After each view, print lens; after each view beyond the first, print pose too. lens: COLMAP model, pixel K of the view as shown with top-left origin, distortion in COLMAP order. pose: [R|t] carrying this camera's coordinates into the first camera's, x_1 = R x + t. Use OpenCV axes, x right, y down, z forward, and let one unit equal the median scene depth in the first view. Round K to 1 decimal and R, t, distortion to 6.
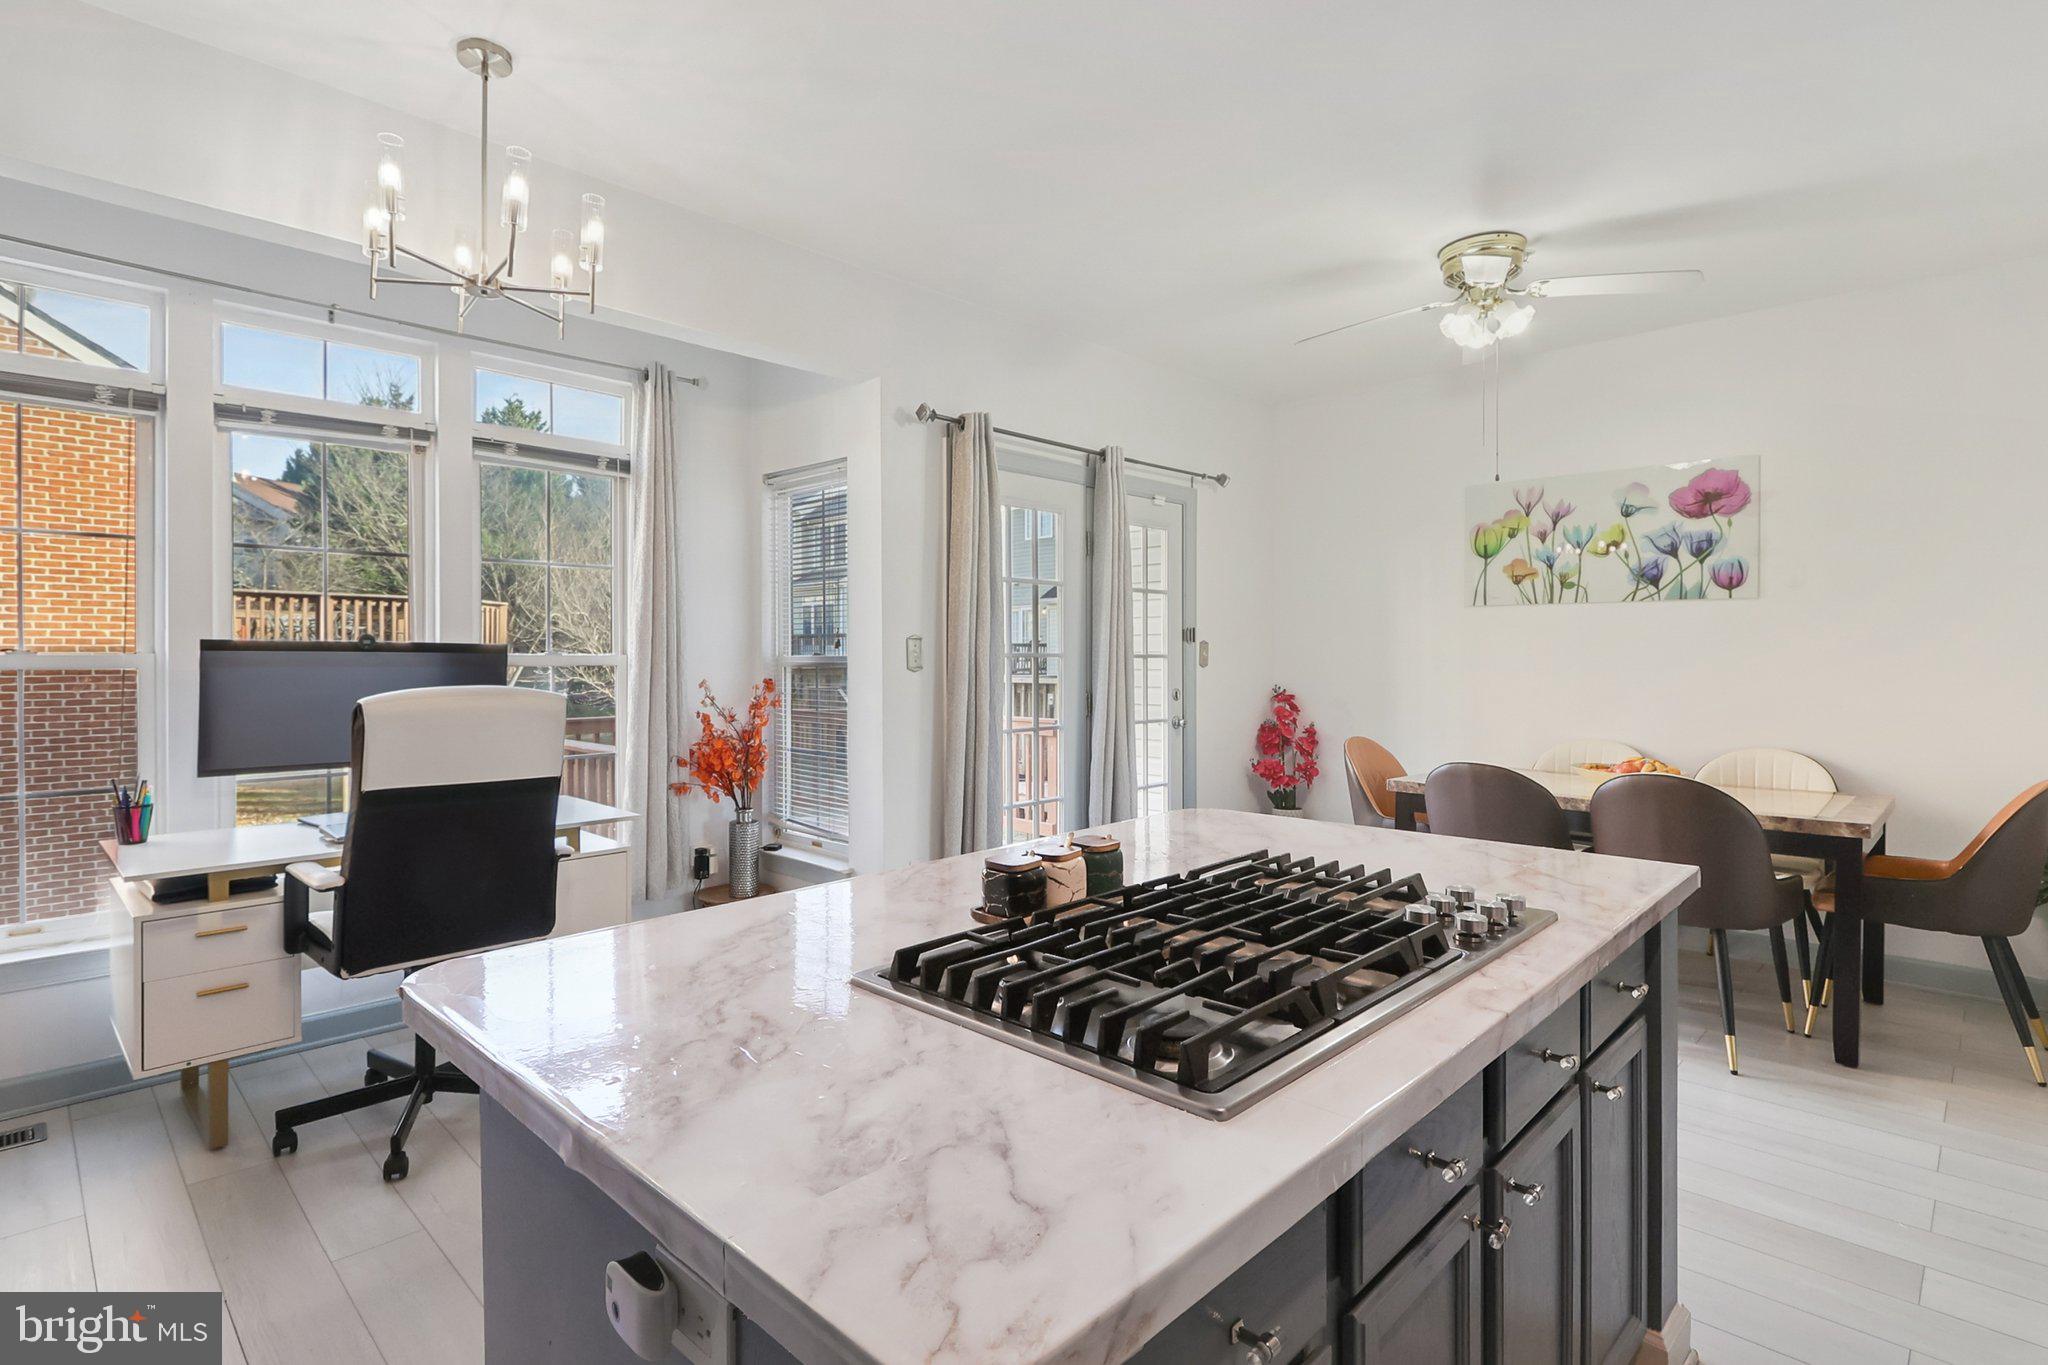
lens RADIAL K [[1017.8, 0, 1019.4], [0, 1017.8, 652.5], [0, 0, 1]] dist [0.002633, 0.000312]
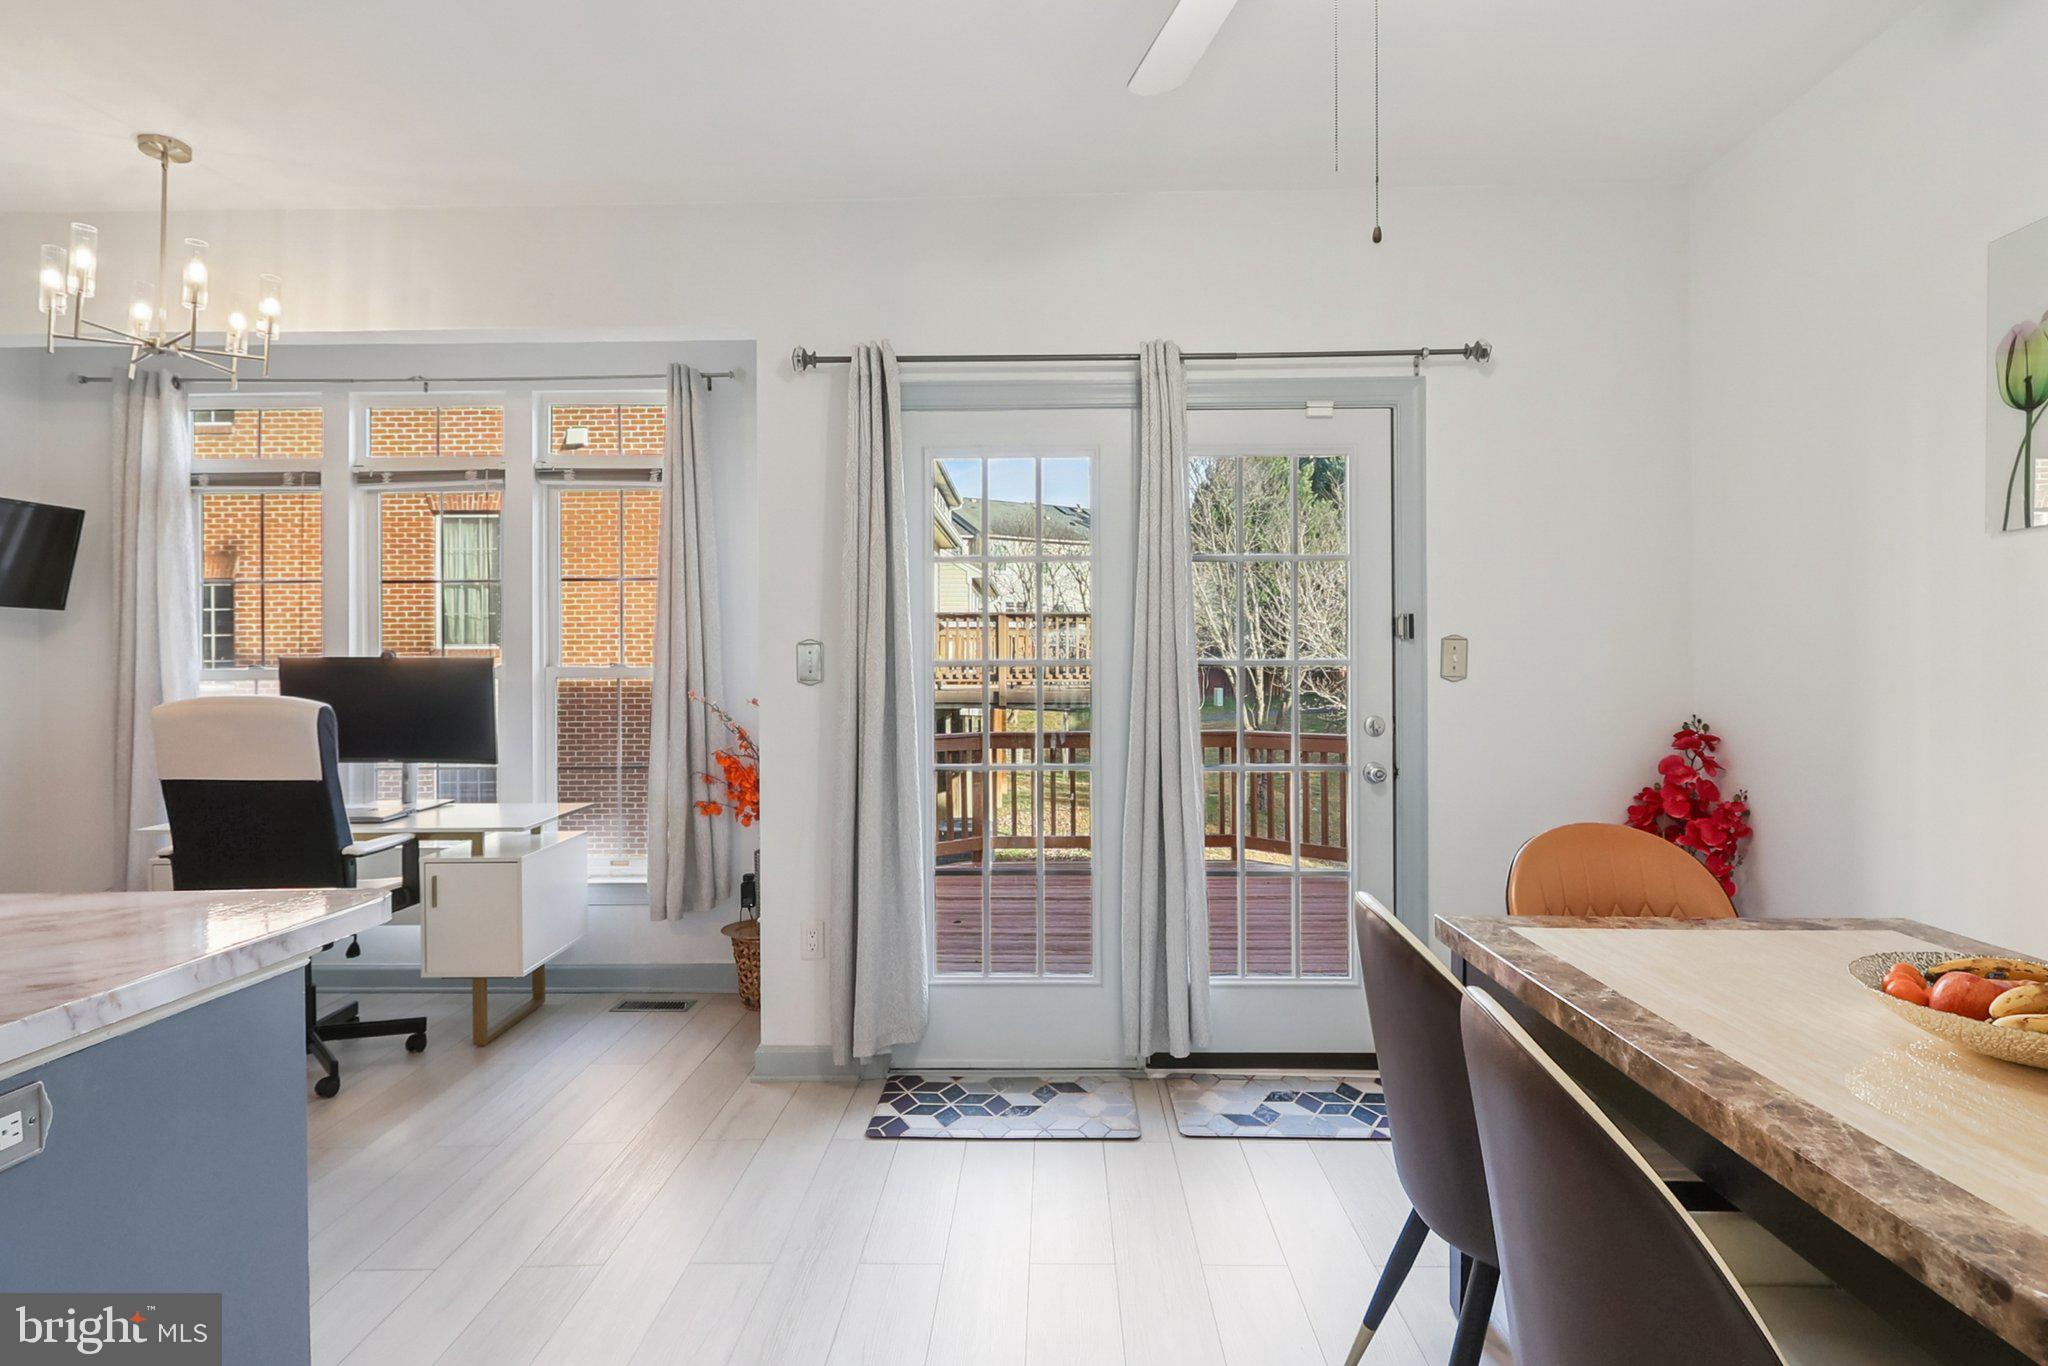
lens RADIAL K [[1114.1, 0, 1032.3], [0, 1114.1, 664.5], [0, 0, 1]] dist [0.003828, 0.000630]
pose [[0.679927, -0.007512, -0.733241, 0.553495], [0.008158, 0.999963, -0.002679, 0.005269], [0.733234, -0.004161, 0.679963, 0.450403]]
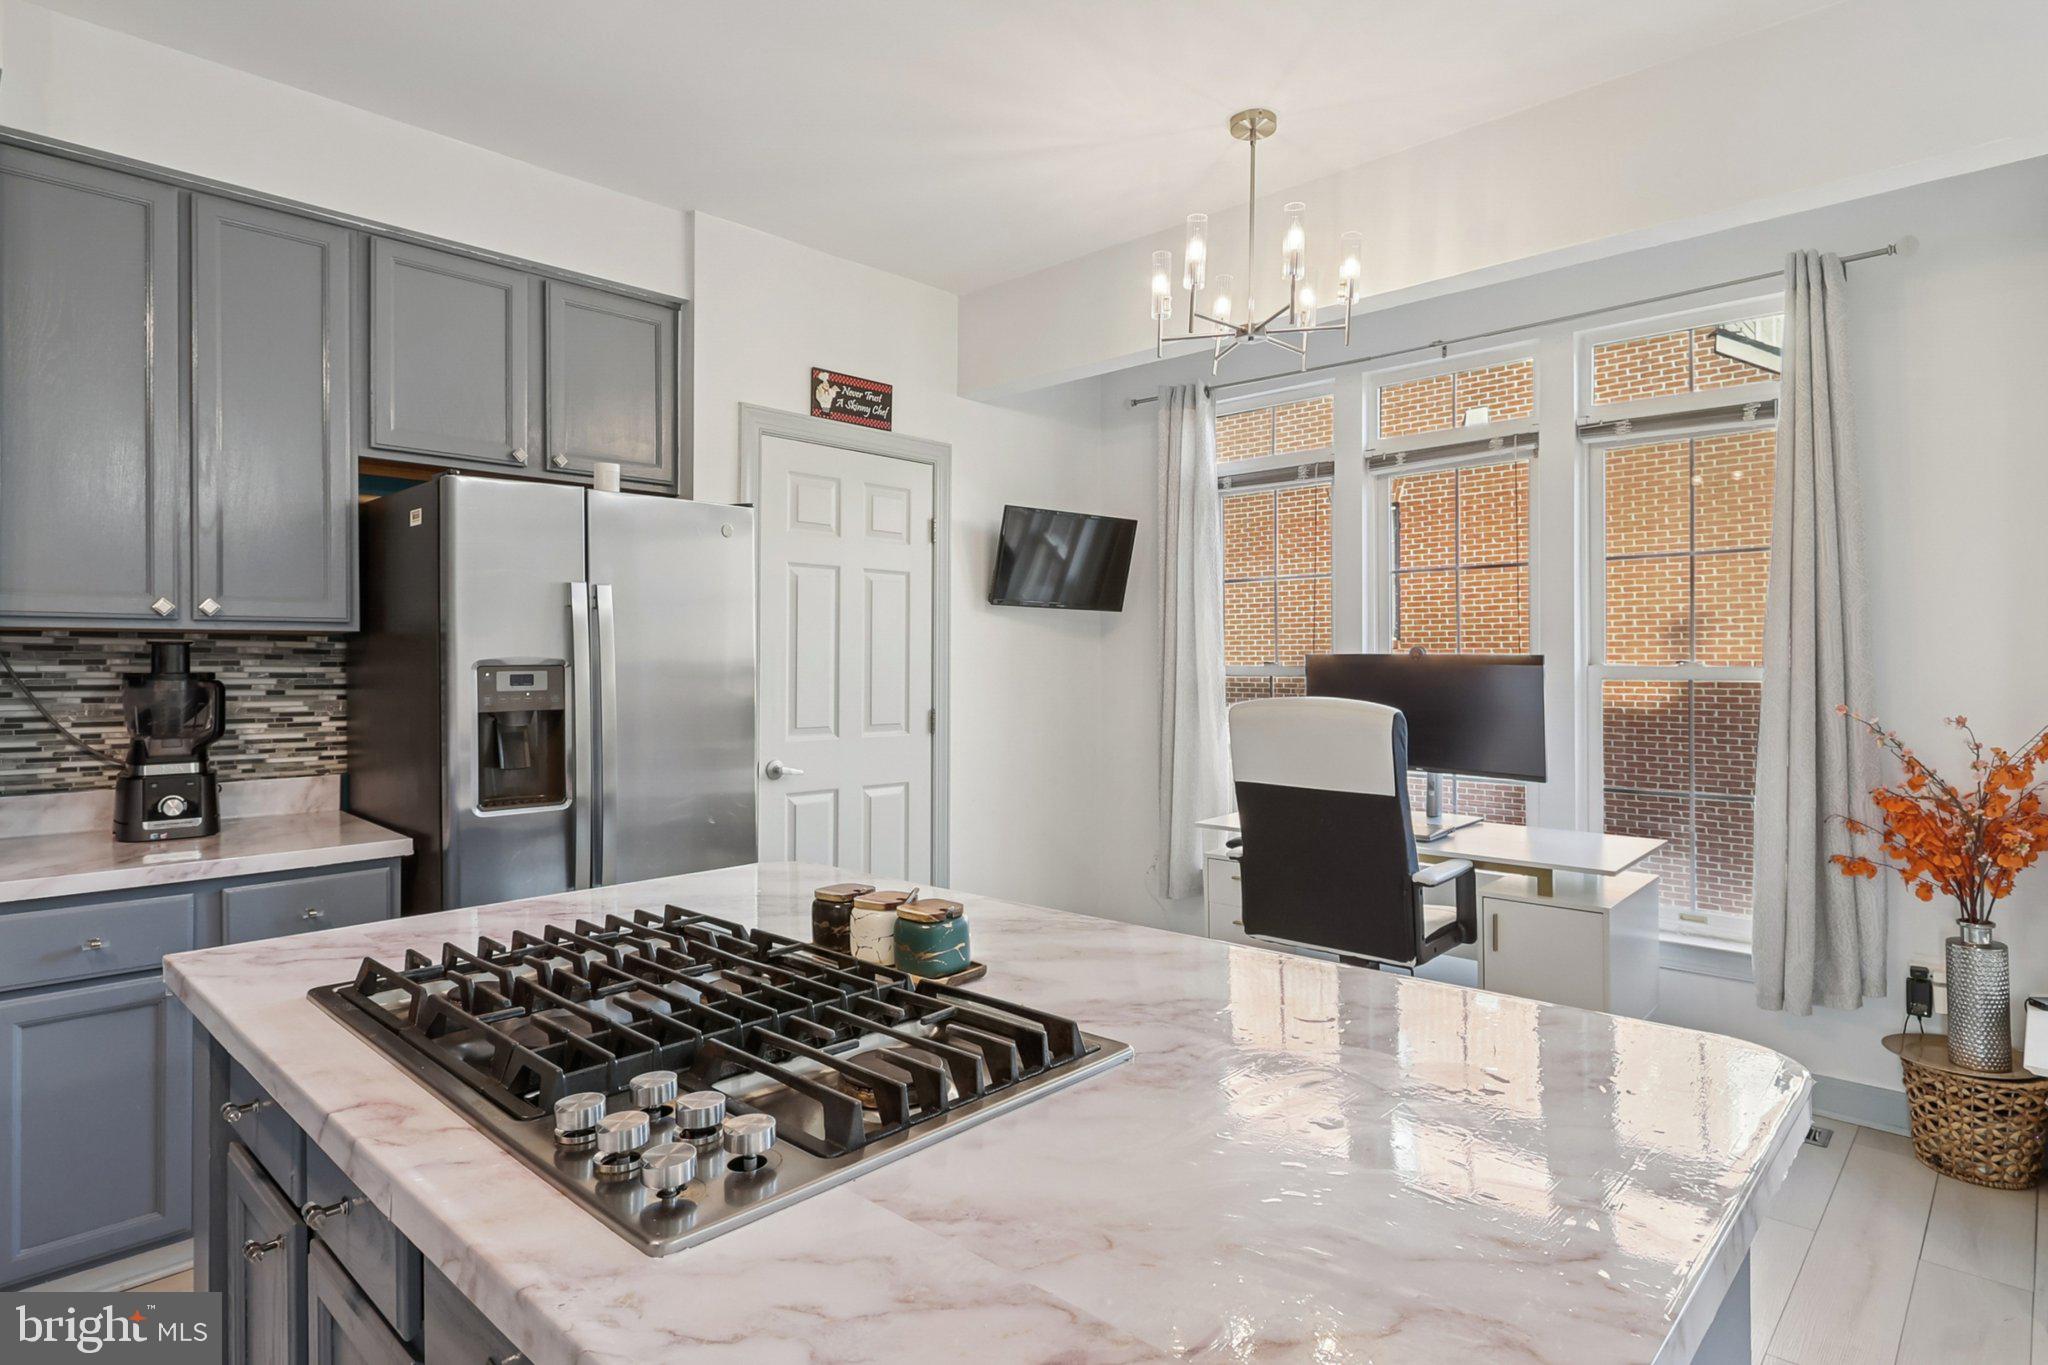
lens RADIAL K [[1094.5, 0, 1011.6], [0, 1094.5, 658.7], [0, 0, 1]] dist [0.002464, 0.000692]
pose [[0.009618, -0.002570, -0.999950, 0.339353], [0.004884, 0.999985, -0.002523, -0.003479], [0.999942, -0.004859, 0.009630, 0.380624]]
